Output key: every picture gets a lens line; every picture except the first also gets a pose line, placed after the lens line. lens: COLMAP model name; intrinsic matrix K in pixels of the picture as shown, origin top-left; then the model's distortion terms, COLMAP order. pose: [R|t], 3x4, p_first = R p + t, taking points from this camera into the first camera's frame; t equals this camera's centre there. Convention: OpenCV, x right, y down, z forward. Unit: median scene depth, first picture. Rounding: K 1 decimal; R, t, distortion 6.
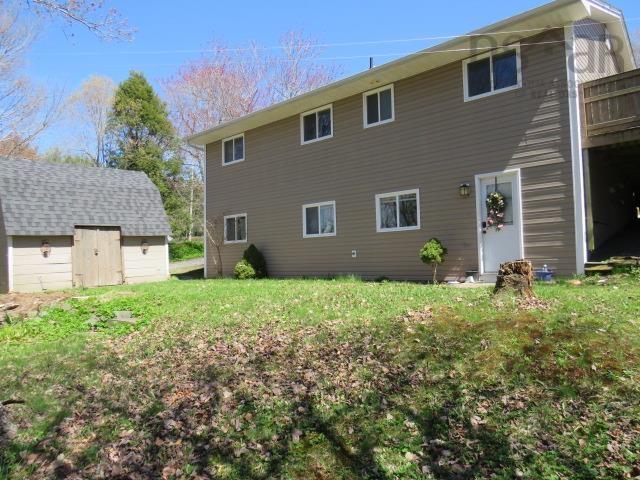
lens RADIAL K [[452.3, 0, 321.3], [0, 452.3, 240.2], [0, 0, 1]] dist [-0.039506, 0.013013]
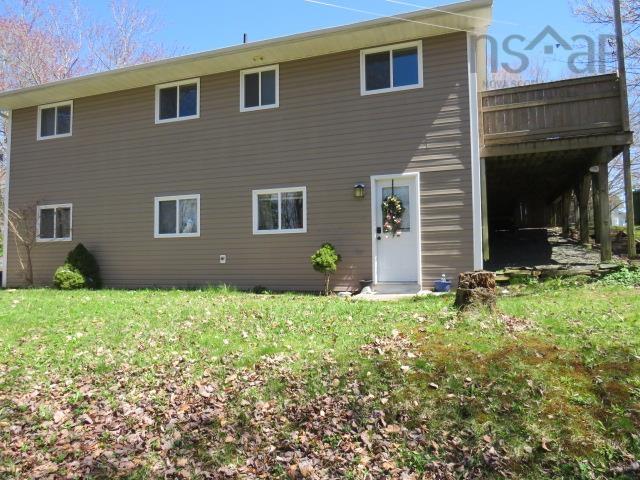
lens RADIAL K [[452.3, 0, 320.3], [0, 452.3, 239.9], [0, 0, 1]] dist [-0.039506, 0.013013]
pose [[0.920644, 0.033904, 0.388929, -0.104953], [-0.029445, 0.999415, -0.017422, 0.004846], [-0.389292, 0.004587, 0.921103, 0.189275]]
